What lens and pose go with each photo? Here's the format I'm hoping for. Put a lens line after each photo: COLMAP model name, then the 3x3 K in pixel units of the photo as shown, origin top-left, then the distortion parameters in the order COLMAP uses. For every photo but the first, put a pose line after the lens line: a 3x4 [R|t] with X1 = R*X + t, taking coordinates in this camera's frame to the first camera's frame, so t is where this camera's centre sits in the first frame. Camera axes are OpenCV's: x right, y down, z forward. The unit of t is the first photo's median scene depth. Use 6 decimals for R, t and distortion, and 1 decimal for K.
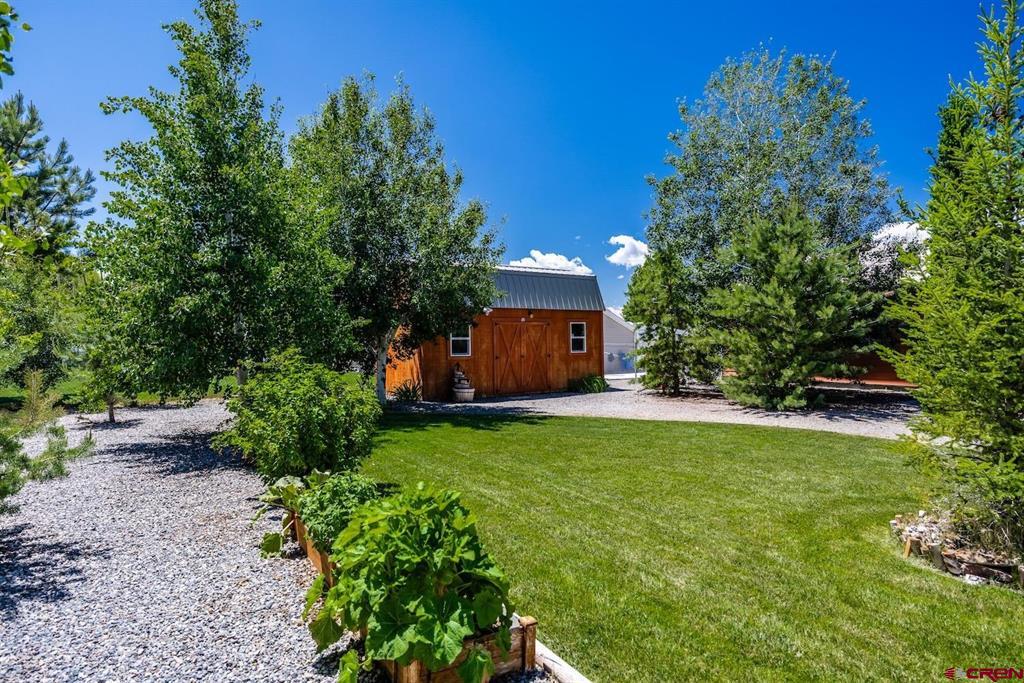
lens RADIAL K [[584.3, 0, 506.3], [0, 584.3, 339.4], [0, 0, 1]] dist [0.006604, -0.001075]
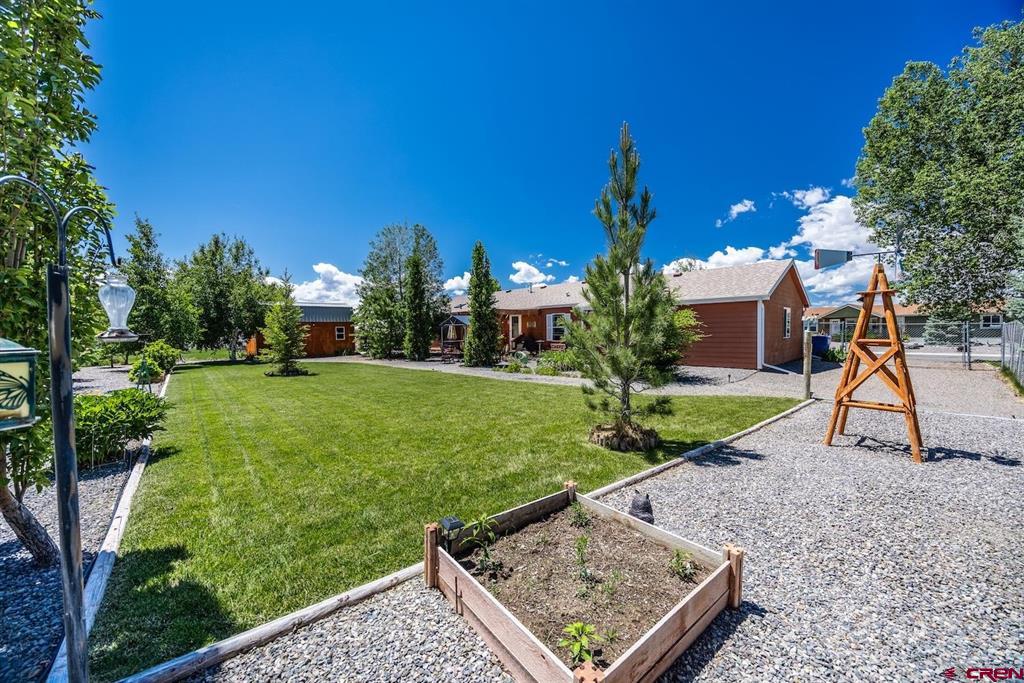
lens RADIAL K [[395.3, 0, 517.9], [0, 395.3, 341.6], [0, 0, 1]] dist [-0.003878, 0.000173]
pose [[0.983593, -0.006836, 0.180274, 0.686598], [0.001923, 0.999622, 0.027411, -0.015824], [-0.180393, -0.026614, 0.983234, -0.910200]]
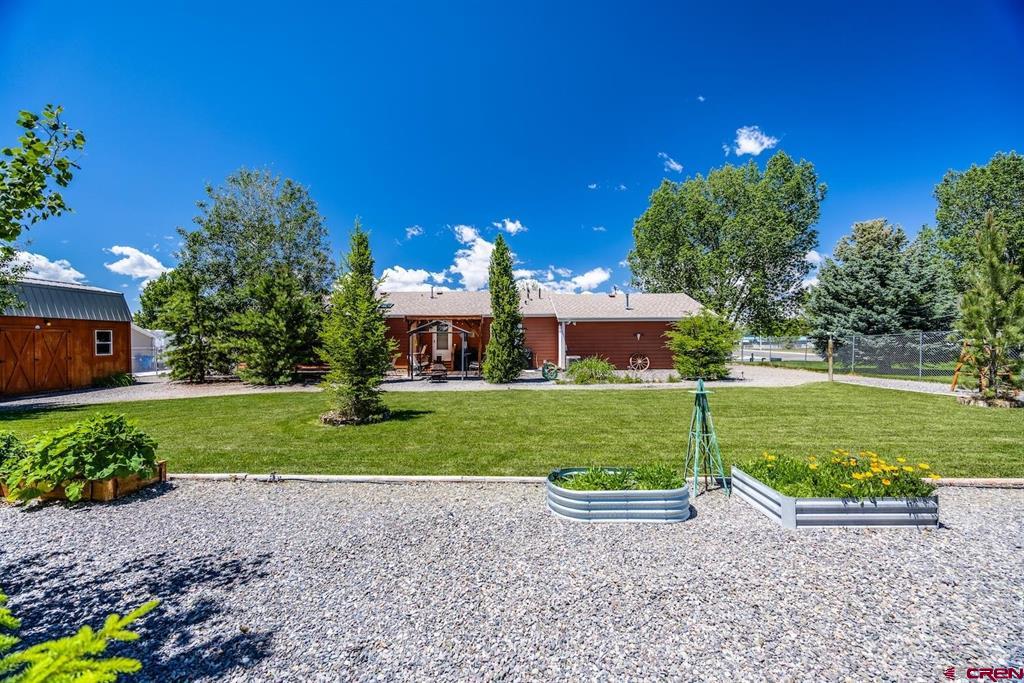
lens RADIAL K [[395.3, 0, 512.6], [0, 395.3, 339.5], [0, 0, 1]] dist [-0.003878, 0.000173]
pose [[0.564258, 0.007321, 0.825566, -0.093388], [0.000745, 0.999956, -0.009377, -0.002423], [-0.825598, 0.005906, 0.564227, -0.213035]]
